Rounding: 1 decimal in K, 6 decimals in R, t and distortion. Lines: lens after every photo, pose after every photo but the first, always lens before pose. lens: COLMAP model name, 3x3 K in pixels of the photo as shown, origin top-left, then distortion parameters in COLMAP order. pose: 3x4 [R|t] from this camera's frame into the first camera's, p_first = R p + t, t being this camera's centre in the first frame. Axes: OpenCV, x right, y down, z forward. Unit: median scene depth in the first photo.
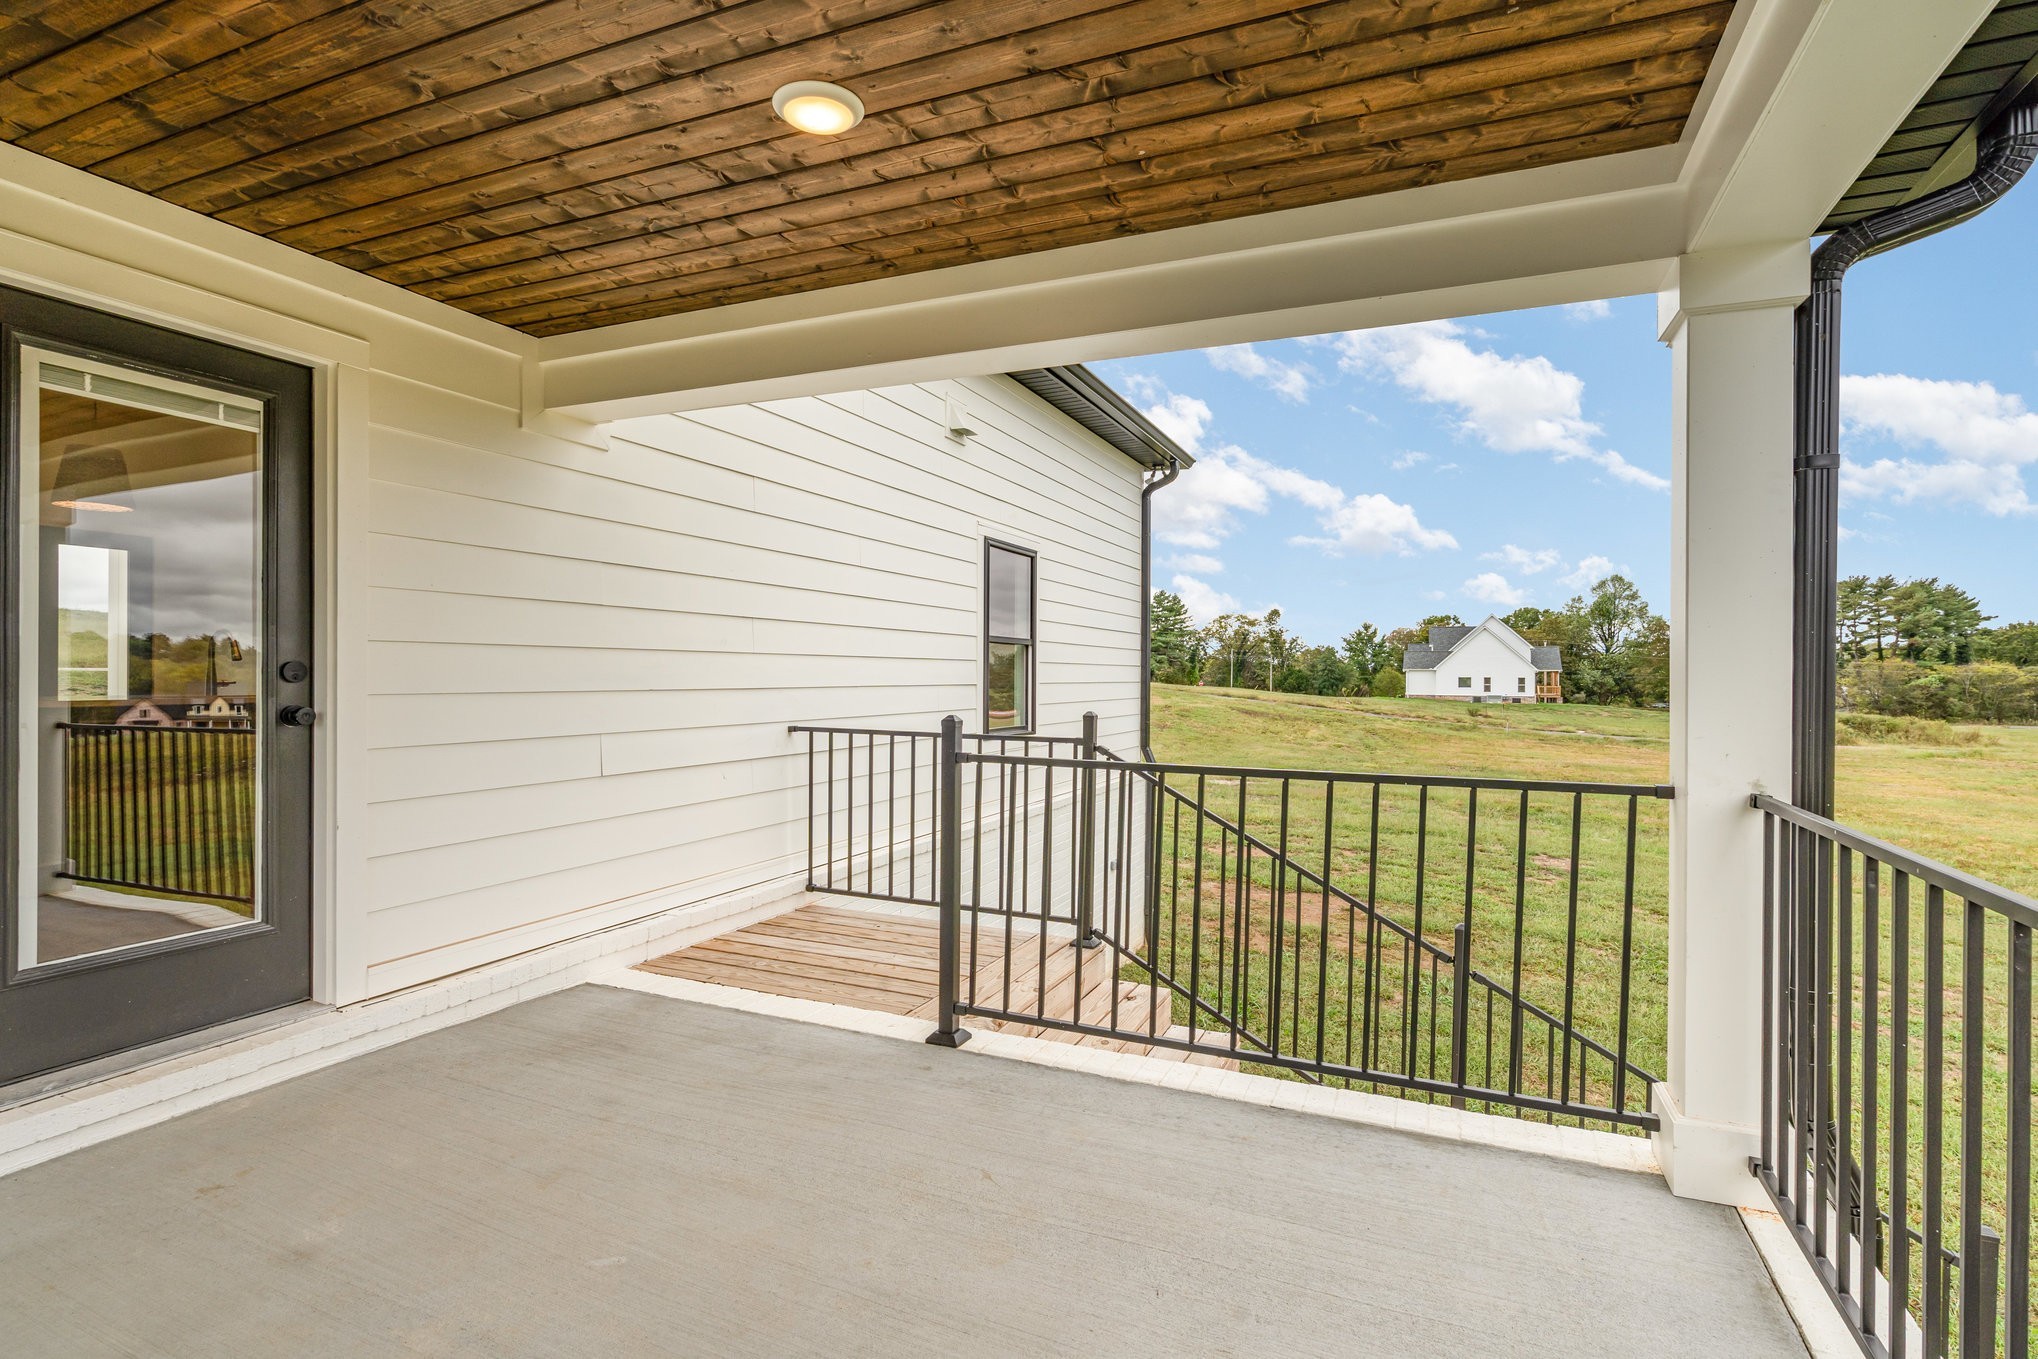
lens RADIAL K [[964.2, 0, 1019.0], [0, 964.2, 679.5], [0, 0, 1]] dist [-0.008670, -0.000489]
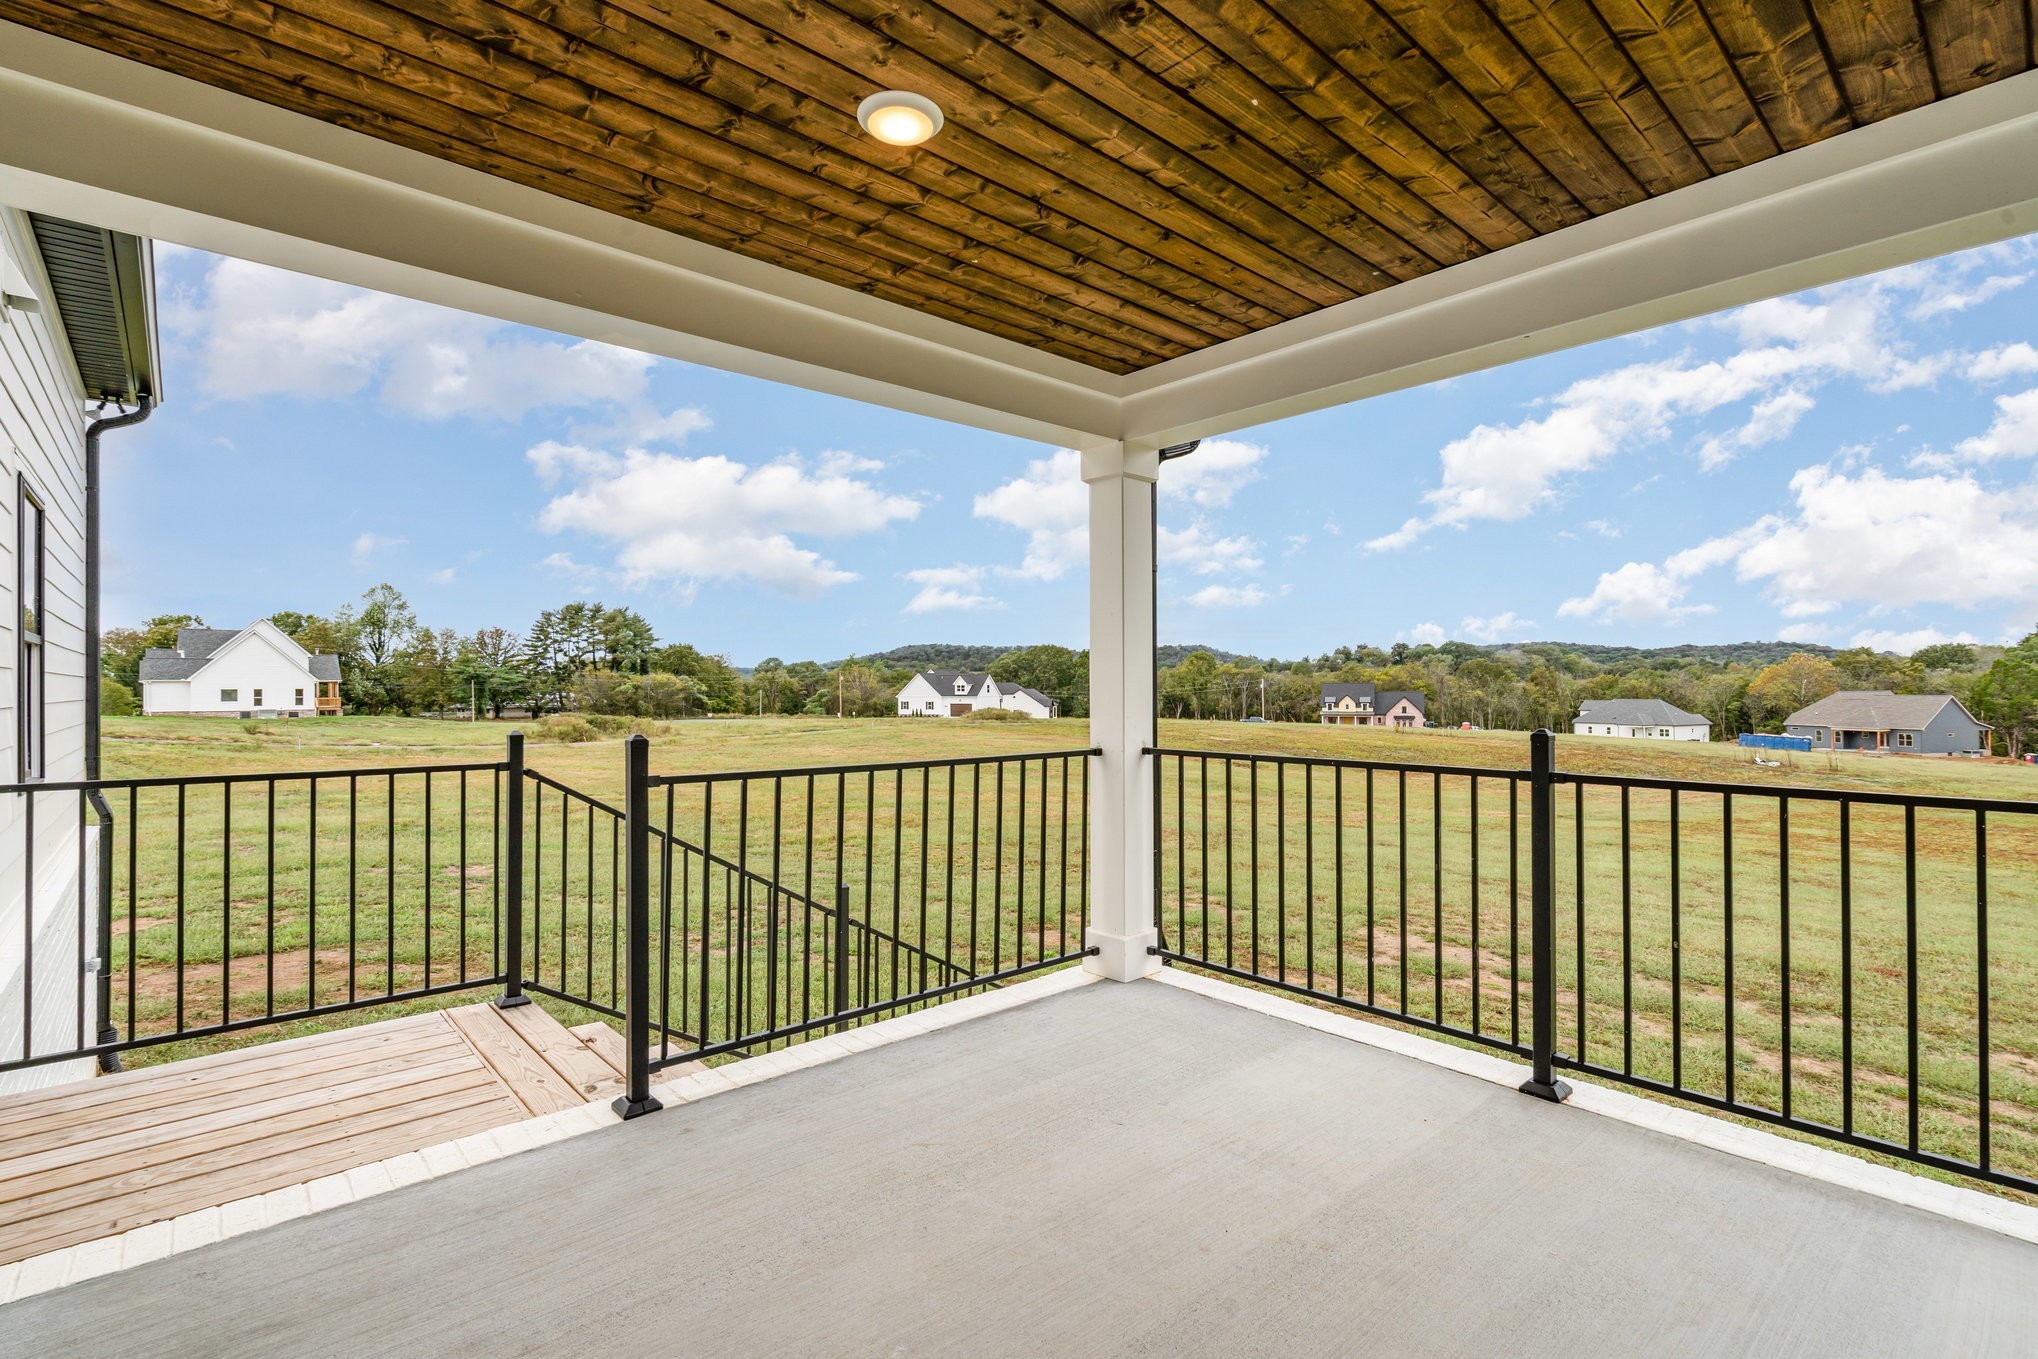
lens RADIAL K [[964.2, 0, 1019.0], [0, 964.2, 679.5], [0, 0, 1]] dist [-0.008670, -0.000489]
pose [[0.422234, -0.004488, 0.906476, -0.762712], [0.013930, 0.999902, -0.001539, -0.006701], [-0.906380, 0.013277, 0.422255, 0.340379]]
